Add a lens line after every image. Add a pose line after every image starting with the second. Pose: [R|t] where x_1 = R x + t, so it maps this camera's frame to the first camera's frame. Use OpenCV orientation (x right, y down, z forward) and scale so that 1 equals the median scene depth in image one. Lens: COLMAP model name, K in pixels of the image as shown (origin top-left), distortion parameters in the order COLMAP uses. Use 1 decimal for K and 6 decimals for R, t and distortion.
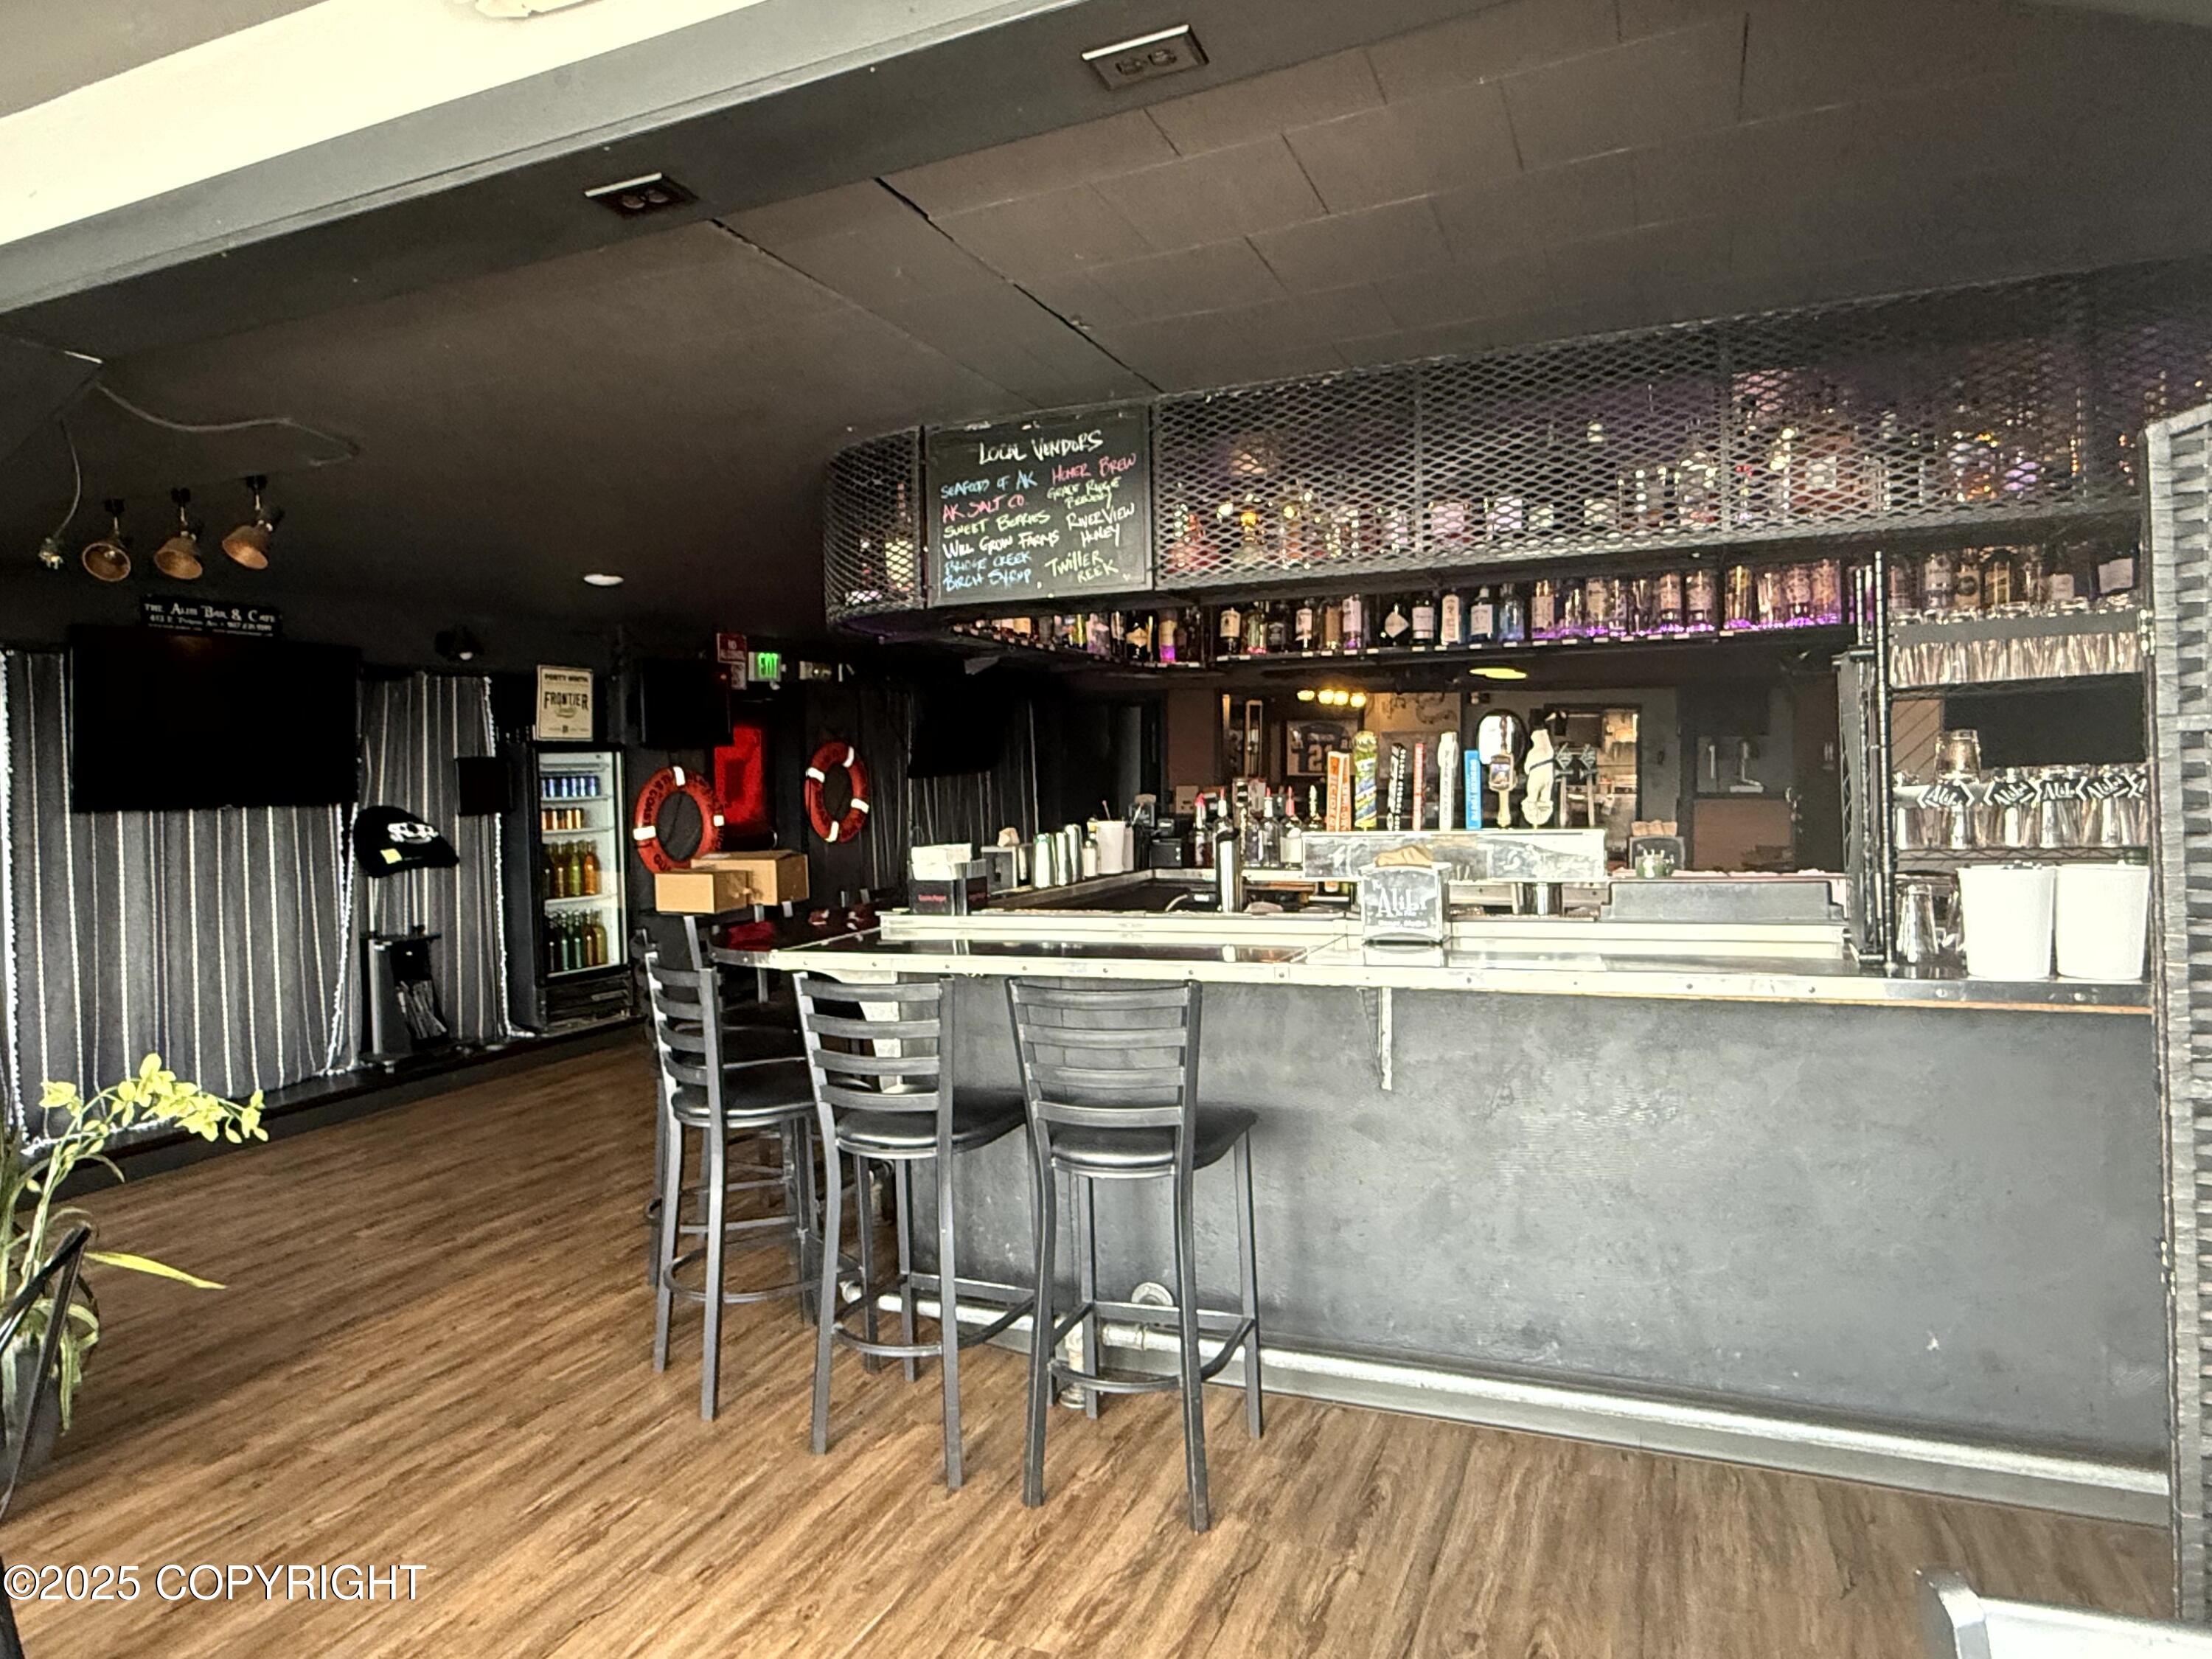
lens RADIAL K [[1338.5, 0, 1050.2], [0, 1338.5, 783.2], [0, 0, 1]] dist [-0.001325, 0.003445]
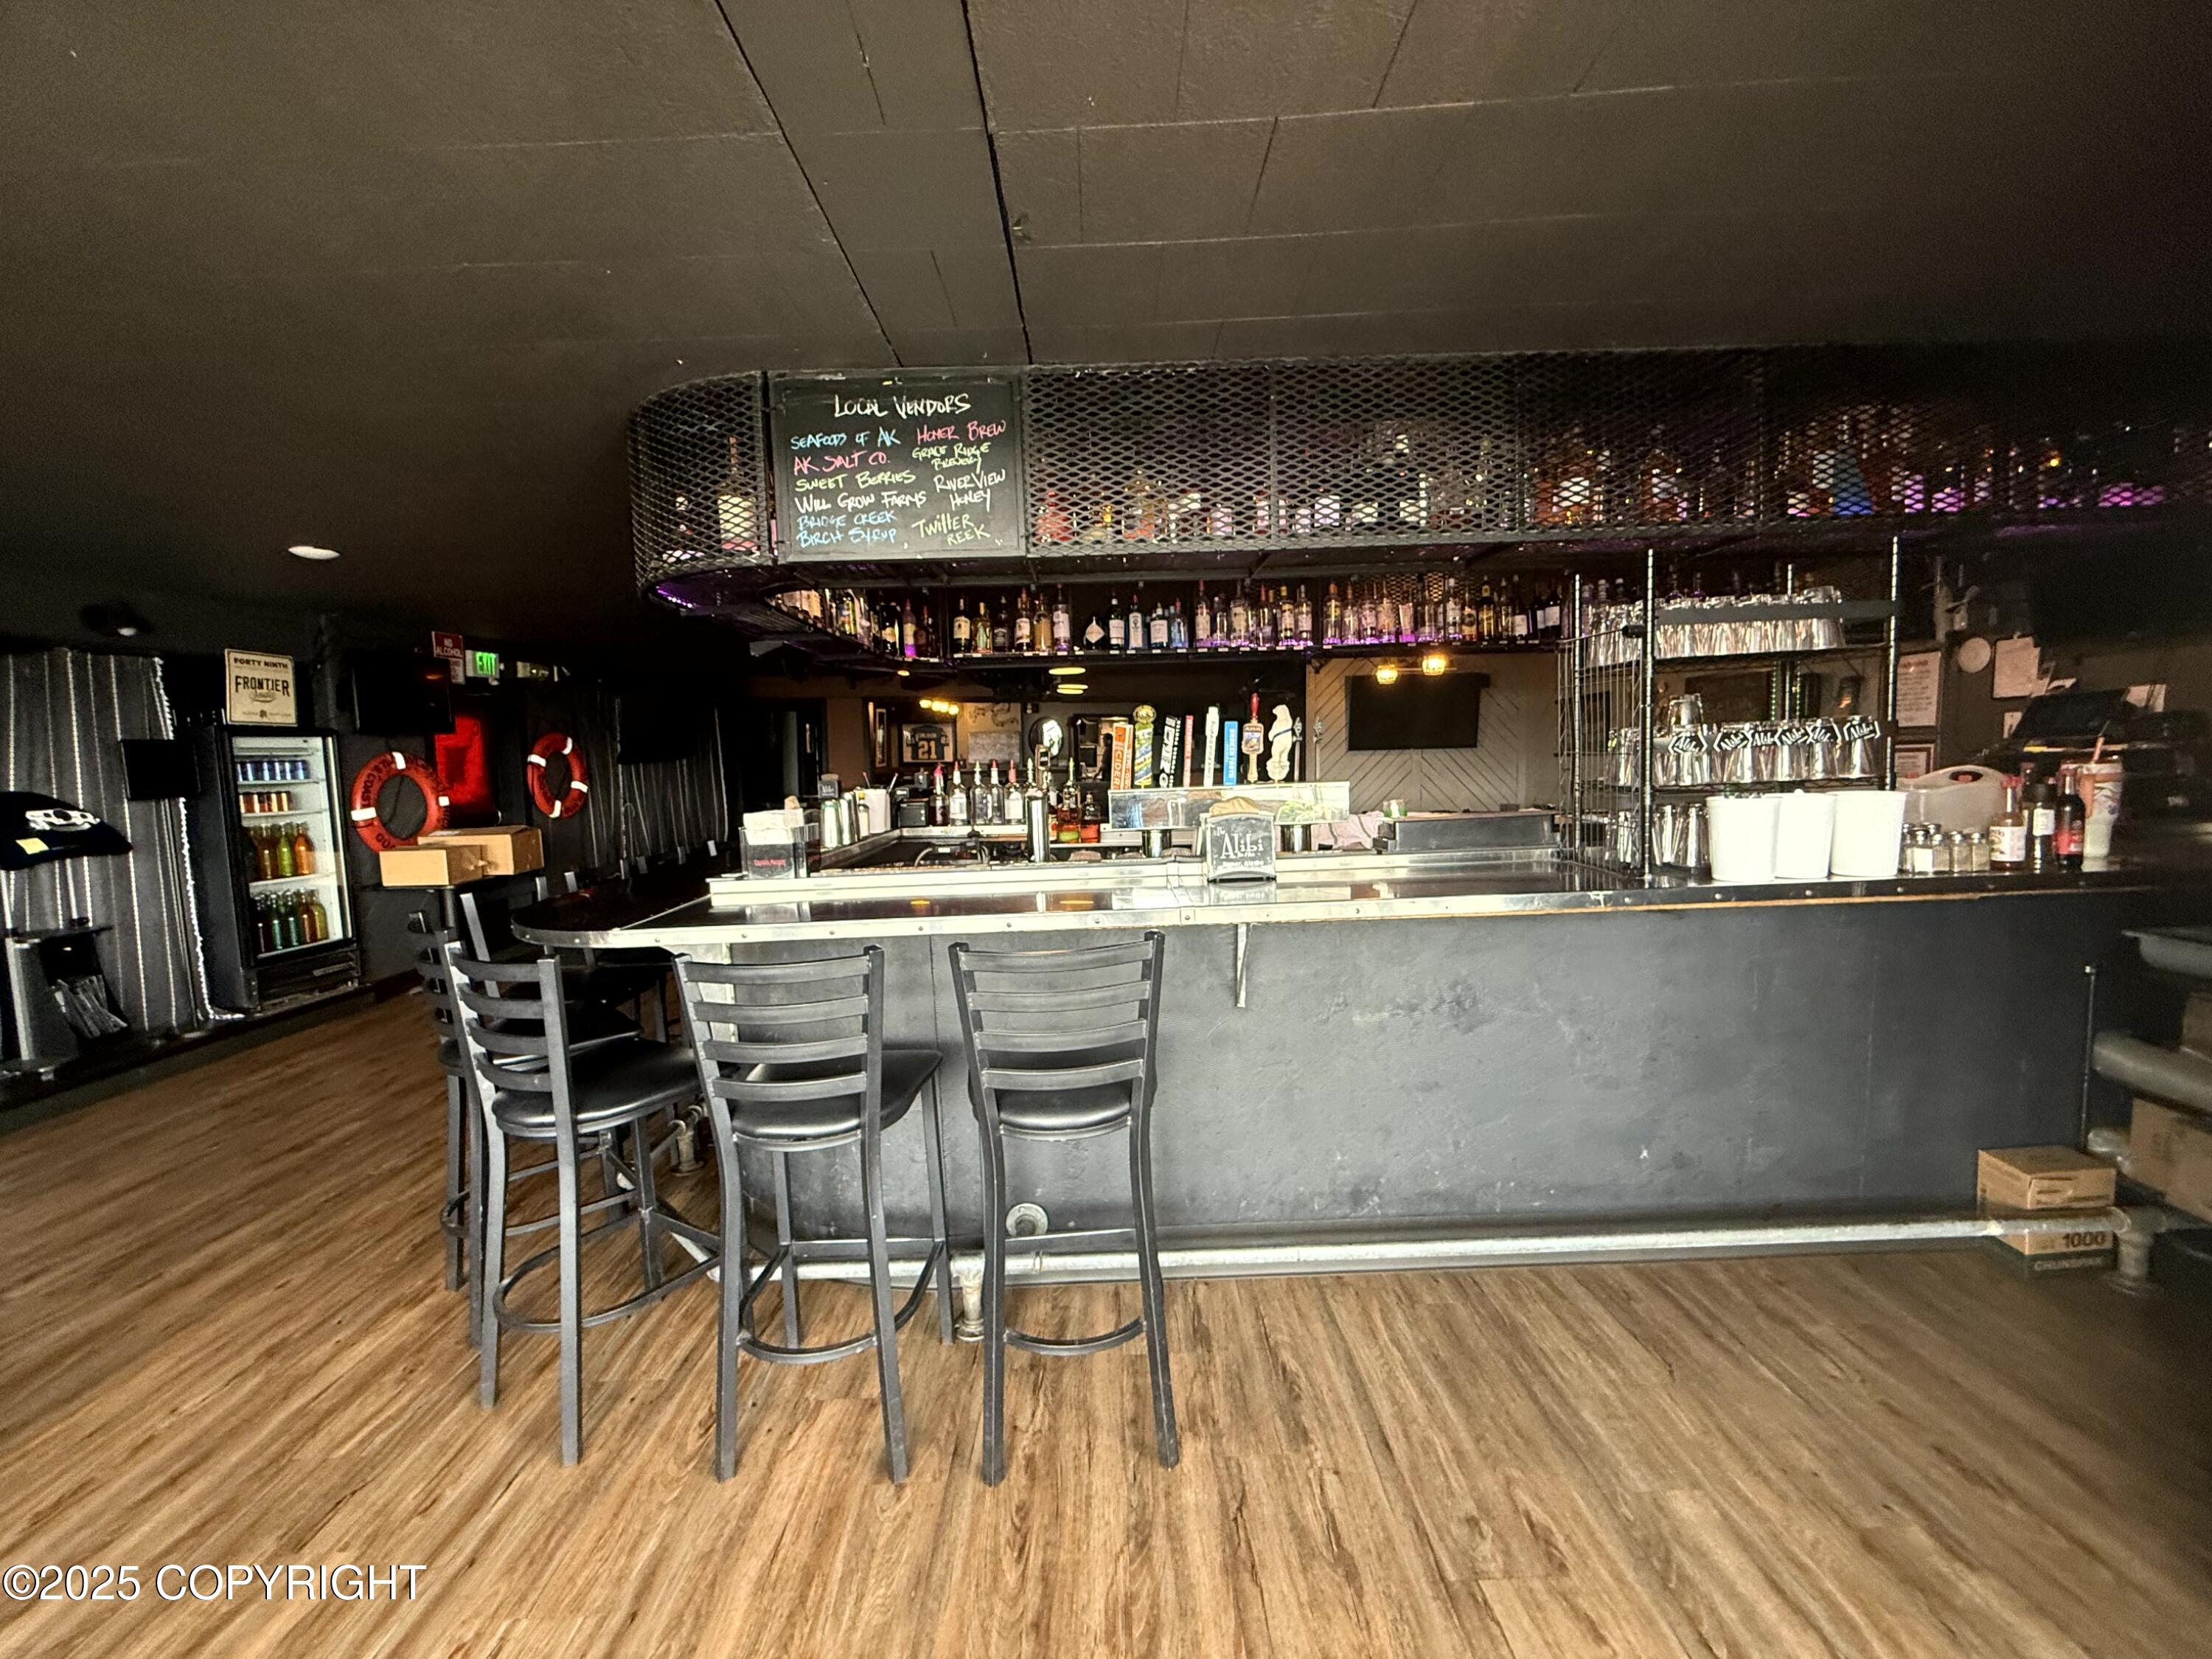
lens RADIAL K [[882.9, 0, 1082.0], [0, 882.9, 817.5], [0, 0, 1]] dist [0.000884, 0.000112]
pose [[0.916241, -0.031952, 0.399352, -0.148539], [0.010951, 0.998439, 0.054761, 0.019066], [-0.400479, -0.045801, 0.915161, 0.314151]]
